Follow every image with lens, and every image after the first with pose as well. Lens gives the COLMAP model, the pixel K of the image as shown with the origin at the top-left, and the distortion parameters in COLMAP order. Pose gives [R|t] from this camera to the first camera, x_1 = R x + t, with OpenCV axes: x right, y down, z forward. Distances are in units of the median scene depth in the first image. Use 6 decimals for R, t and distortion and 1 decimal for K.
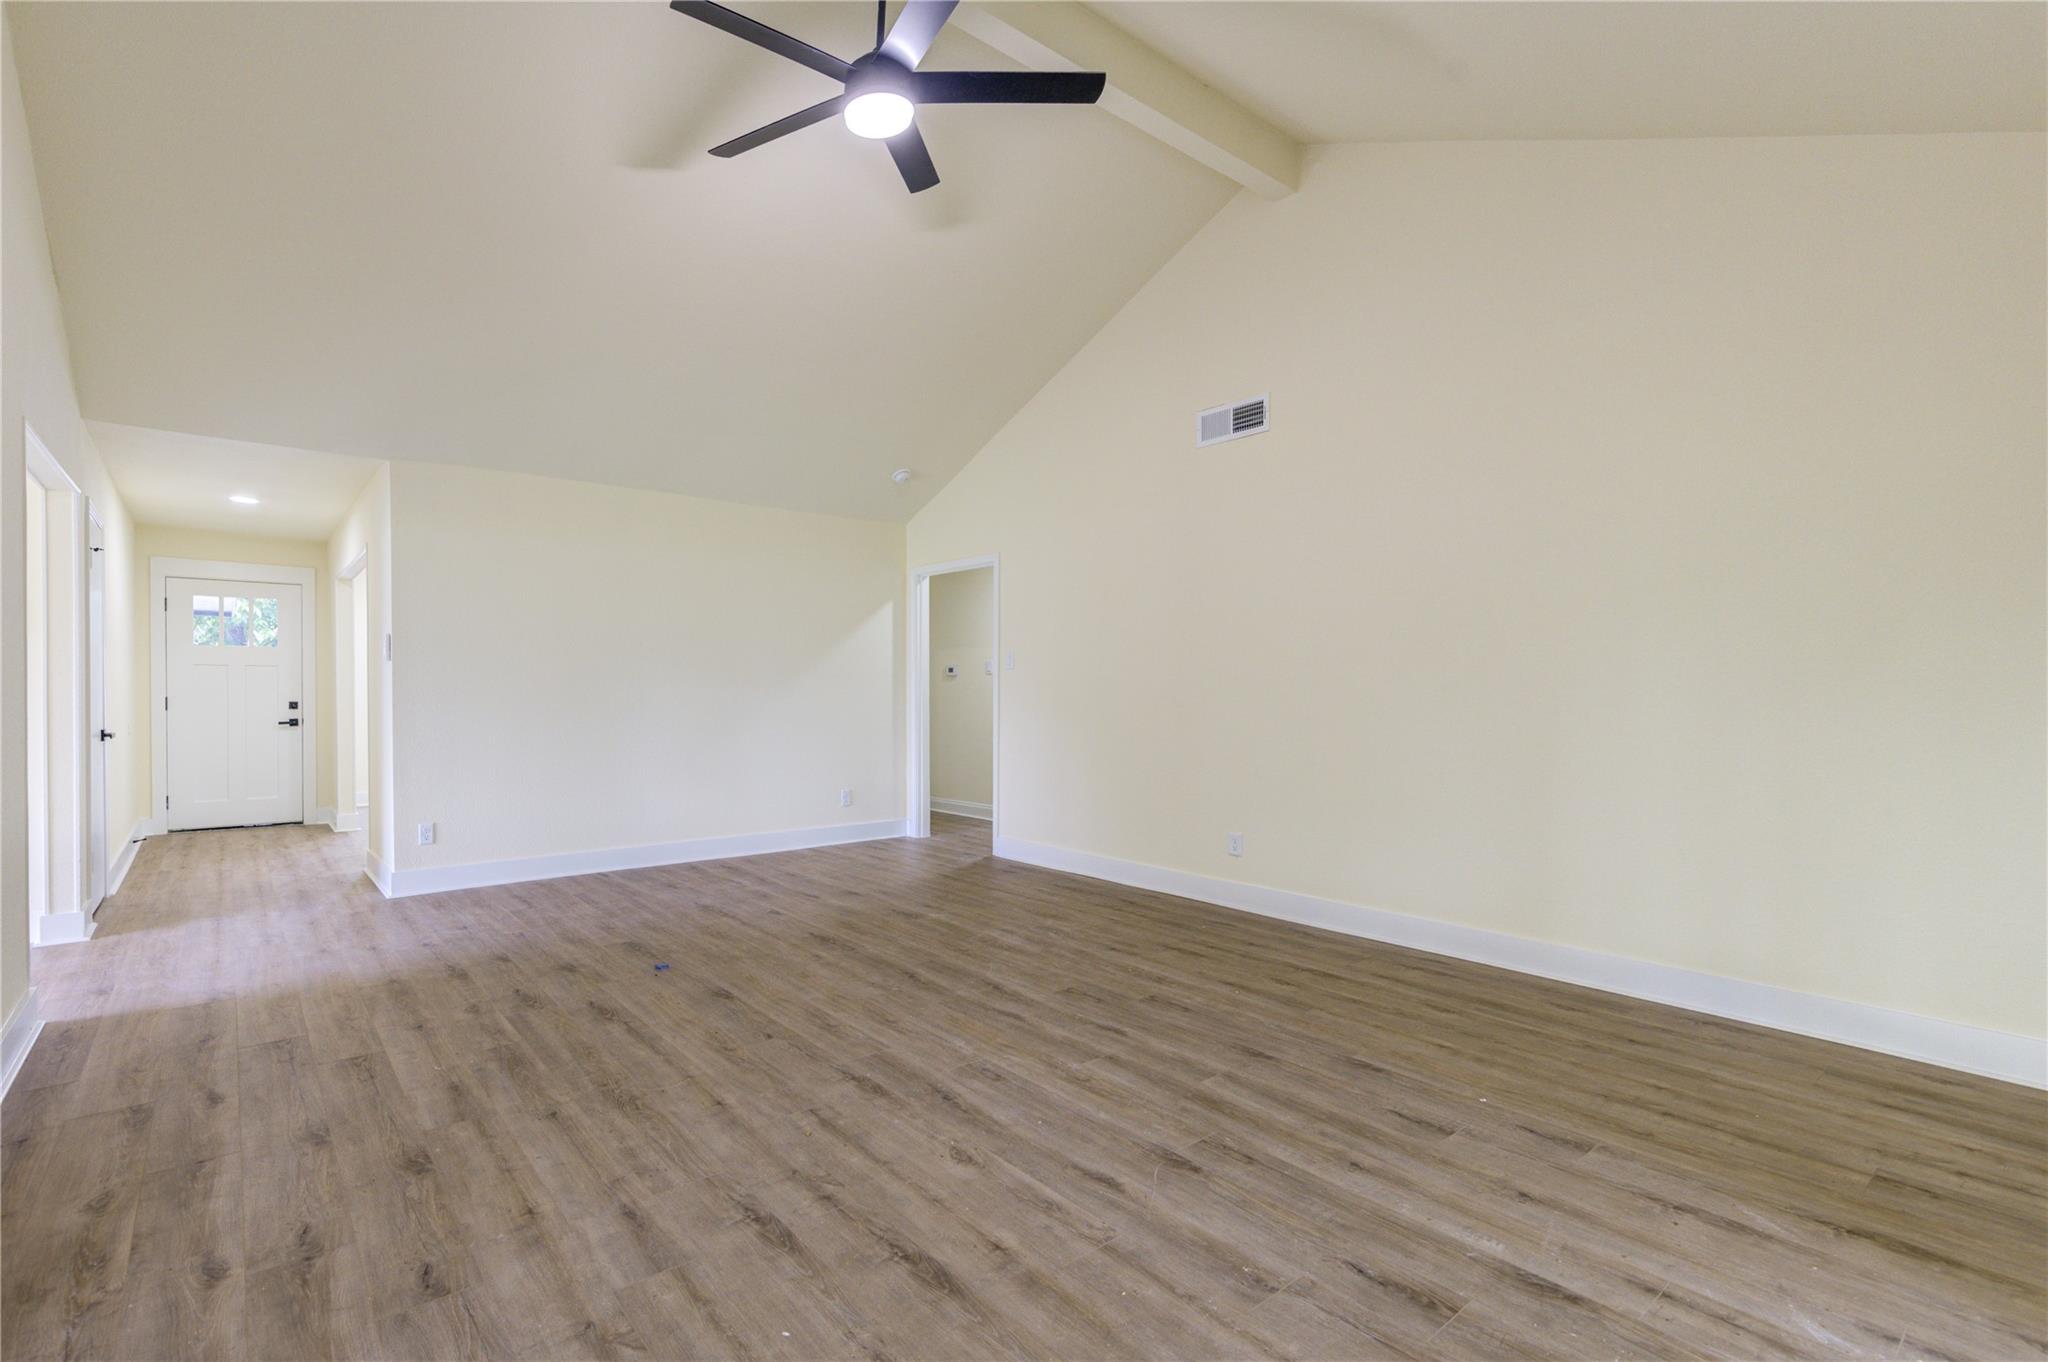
lens RADIAL K [[887.1, 0, 834.6], [0, 887.1, 693.5], [0, 0, 1]] dist [0.003306, 0.000335]
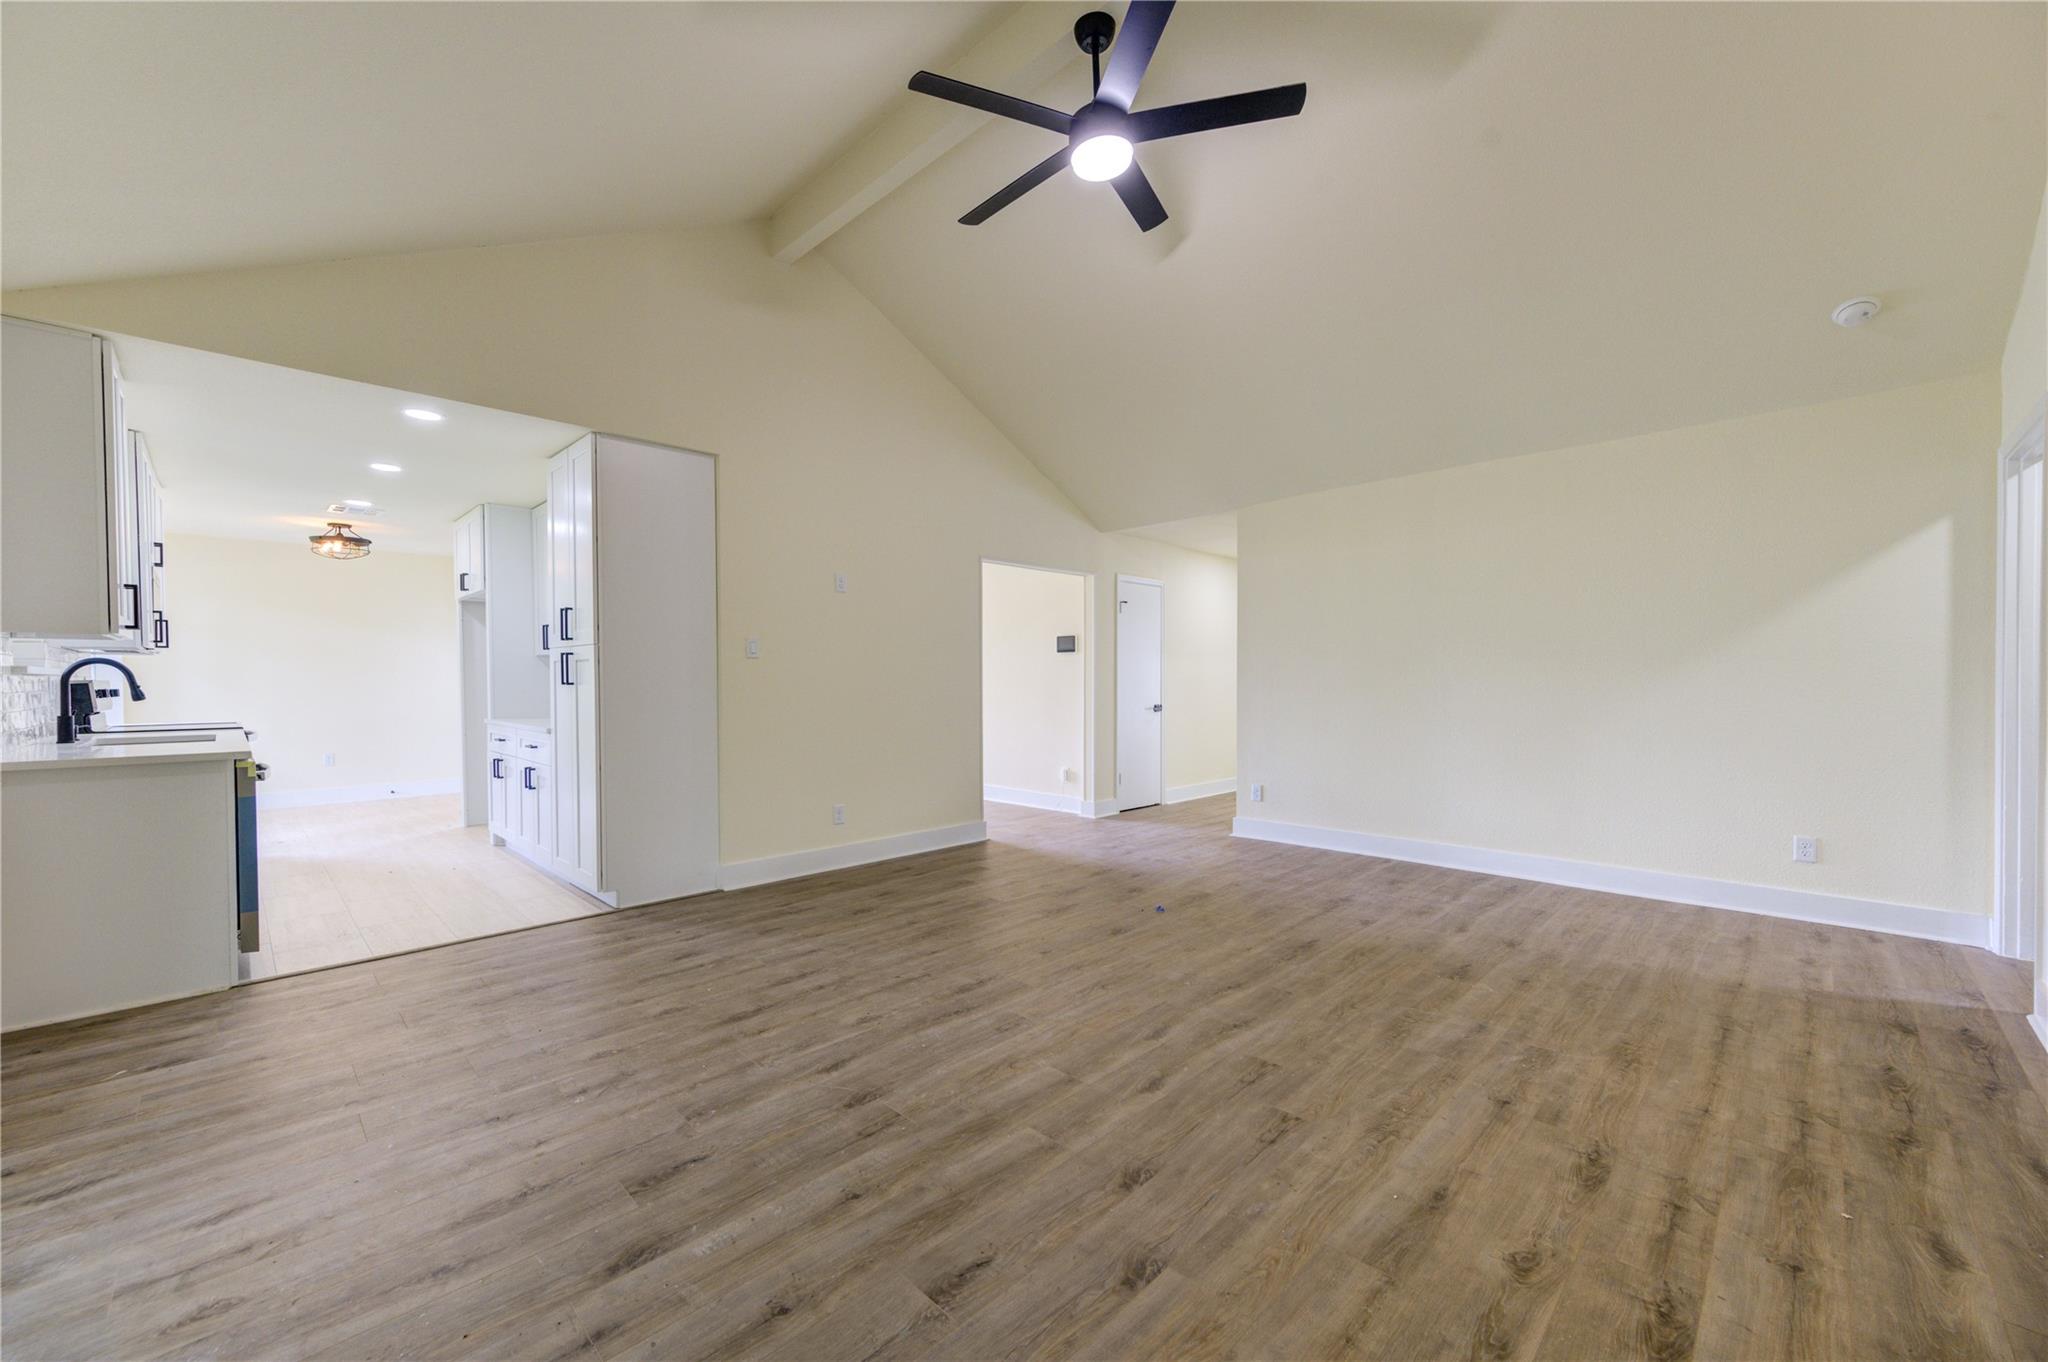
lens RADIAL K [[796.4, 0, 1028.8], [0, 796.4, 693.6], [0, 0, 1]] dist [0.004172, 0.000735]
pose [[0.187420, 0.012081, -0.982206, 1.088900], [0.000987, 0.999922, 0.012487, -0.009513], [0.982279, -0.003310, 0.187394, 0.772309]]
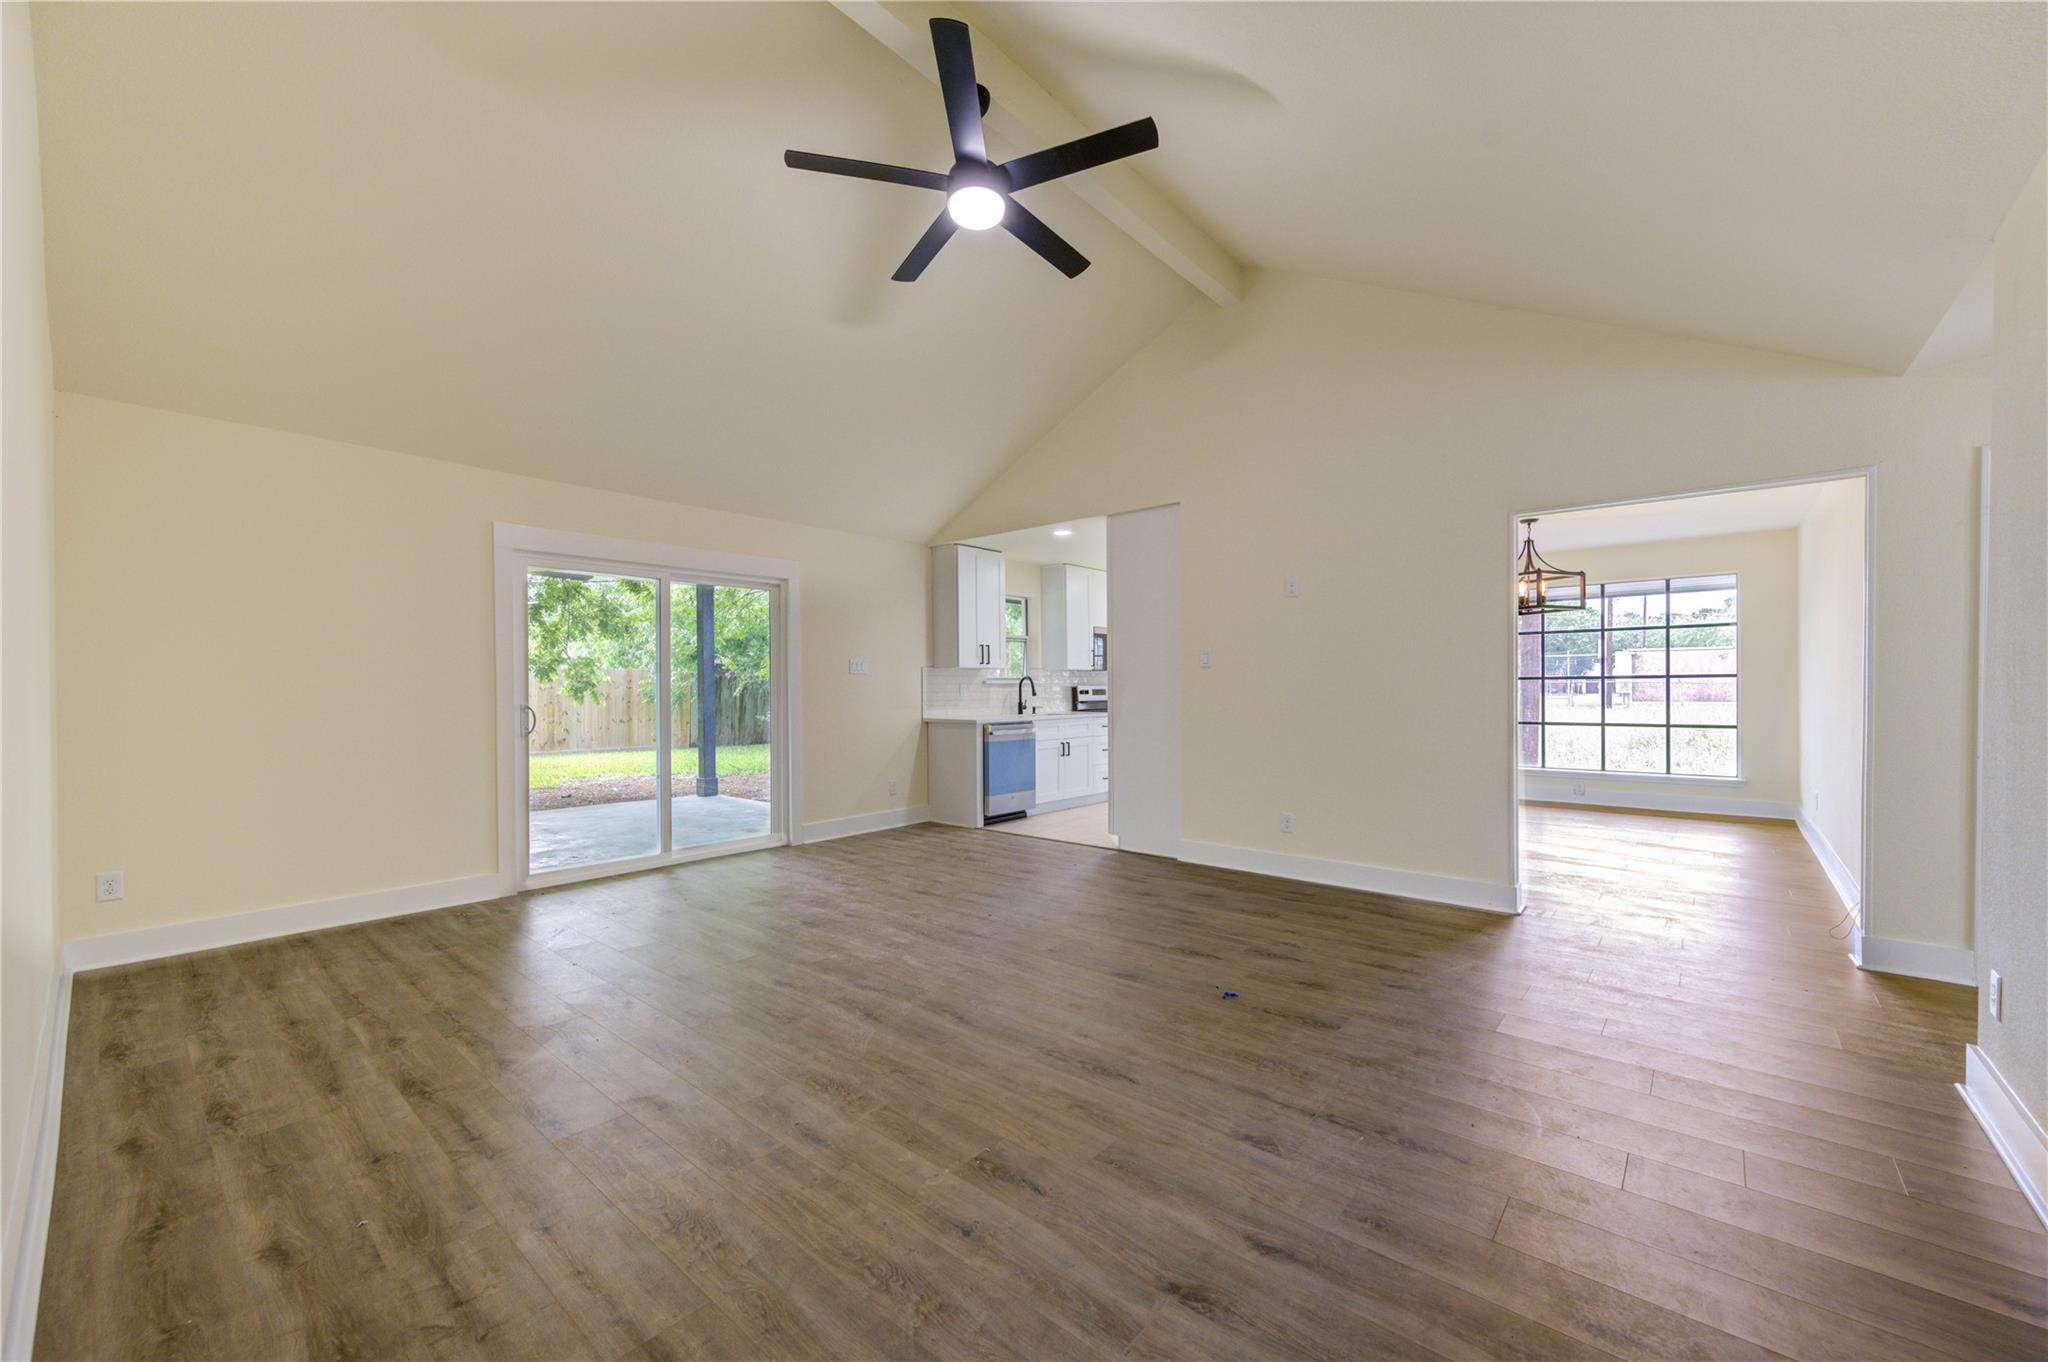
lens RADIAL K [[796.4, 0, 1028.8], [0, 796.4, 693.6], [0, 0, 1]] dist [0.004172, 0.000735]
pose [[-0.966535, 0.005715, -0.256472, 0.277383], [0.002337, 0.999907, 0.013471, -0.025779], [0.256525, 0.012421, -0.966458, 2.209826]]
